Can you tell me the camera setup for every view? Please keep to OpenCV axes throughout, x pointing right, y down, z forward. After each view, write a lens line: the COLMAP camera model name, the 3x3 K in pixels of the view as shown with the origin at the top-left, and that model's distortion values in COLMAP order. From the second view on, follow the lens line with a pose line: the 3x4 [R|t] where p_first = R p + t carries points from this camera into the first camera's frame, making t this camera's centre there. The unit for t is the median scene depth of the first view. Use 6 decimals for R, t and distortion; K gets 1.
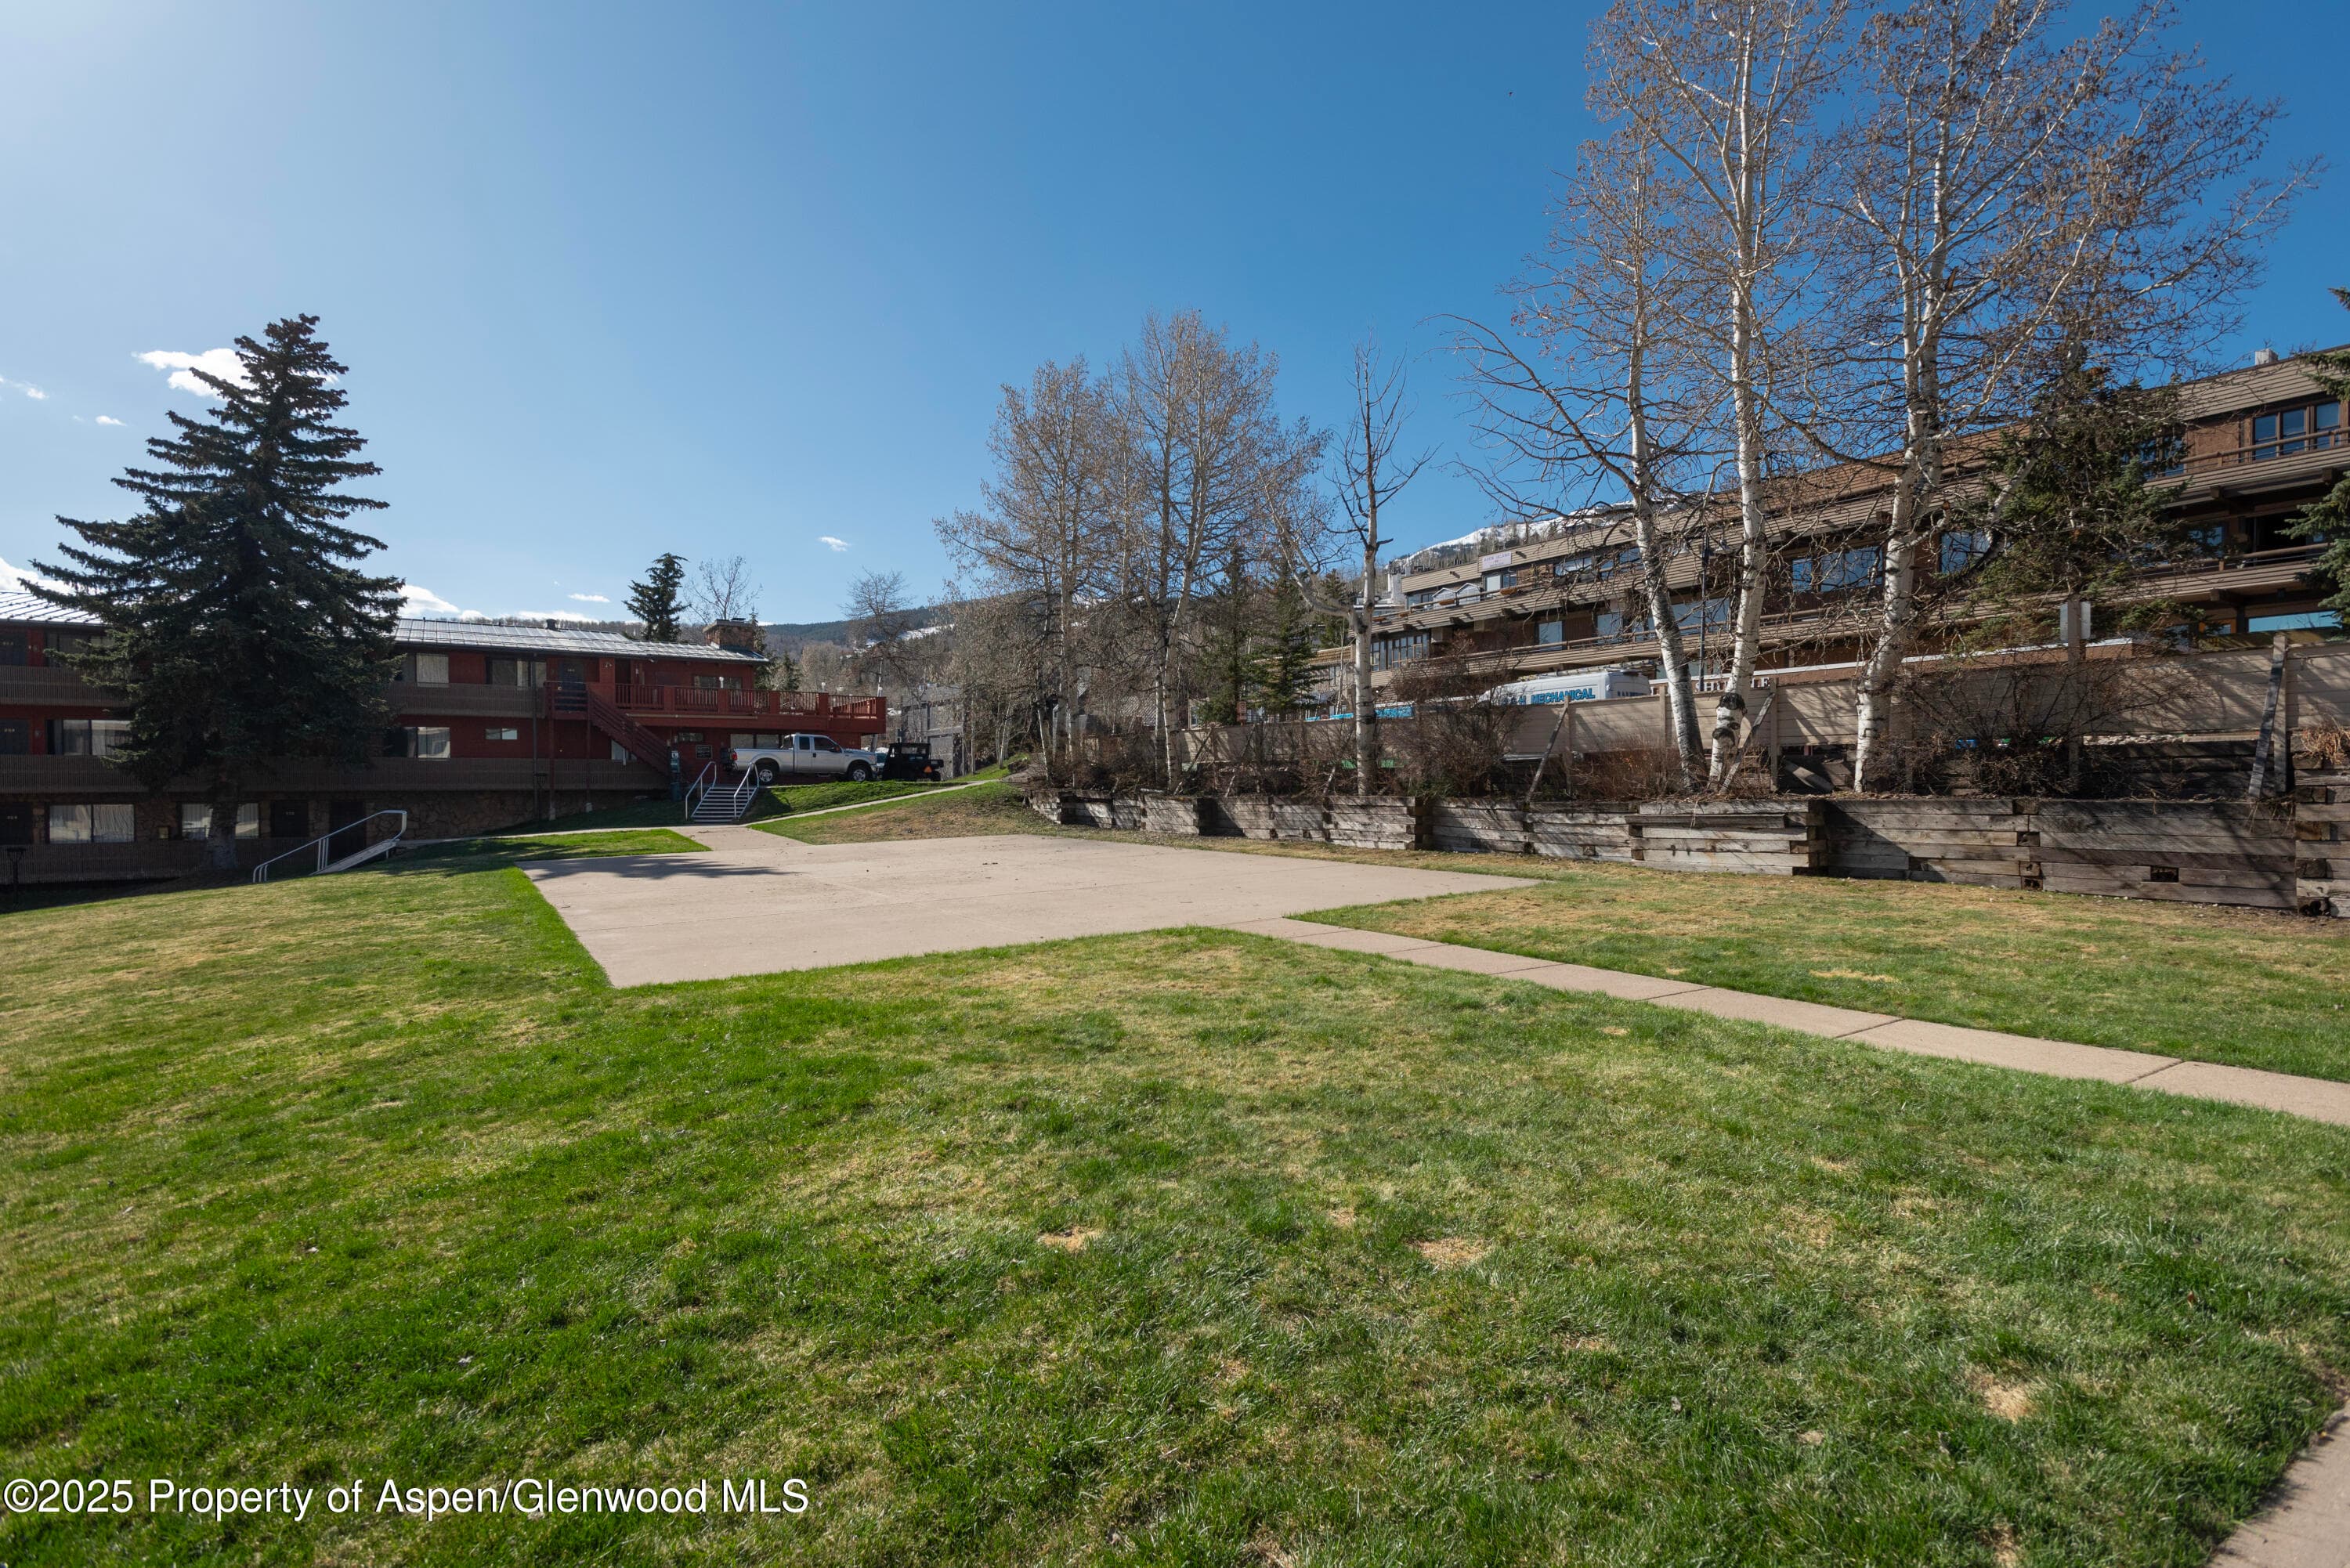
lens RADIAL K [[1109.7, 0, 1170.1], [0, 1109.7, 779.7], [0, 0, 1]] dist [0.018806, -0.005926]
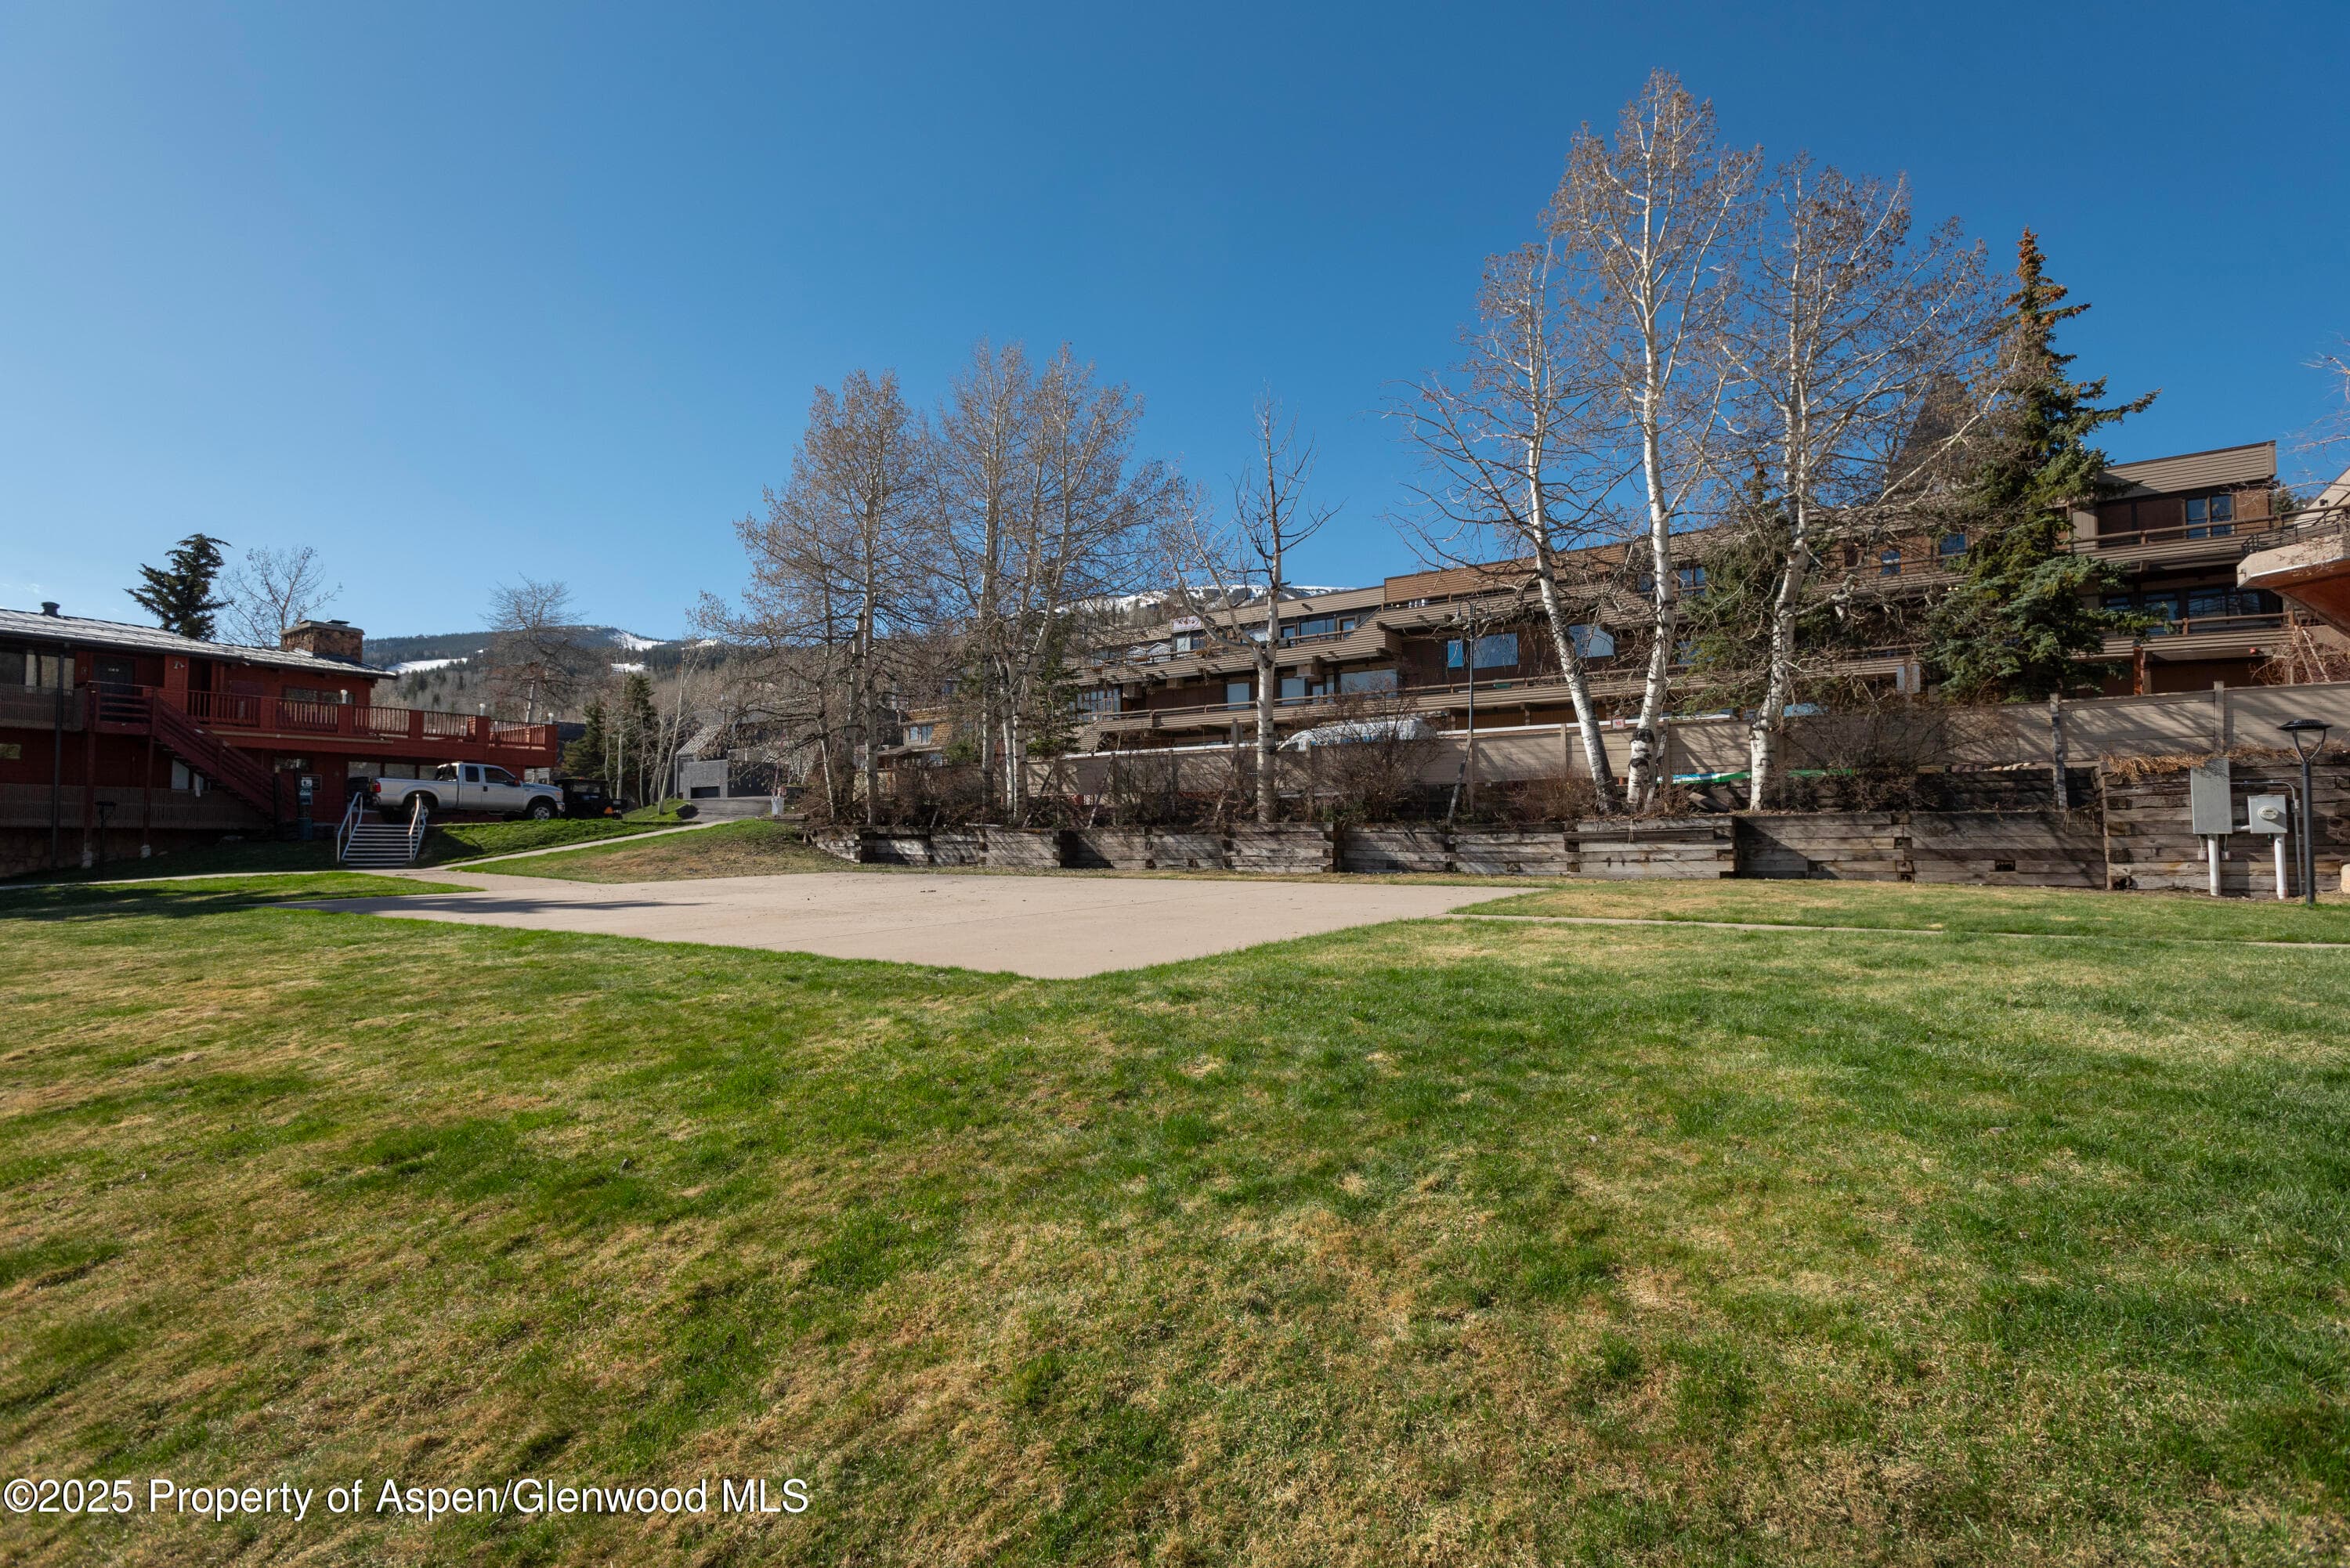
lens RADIAL K [[1109.7, 0, 1182.1], [0, 1109.7, 804.8], [0, 0, 1]] dist [0.018806, -0.005926]
pose [[0.930952, 0.014753, 0.364844, -0.302349], [-0.003463, 0.999495, -0.031581, 0.032364], [-0.365125, 0.028137, 0.930533, 0.058764]]
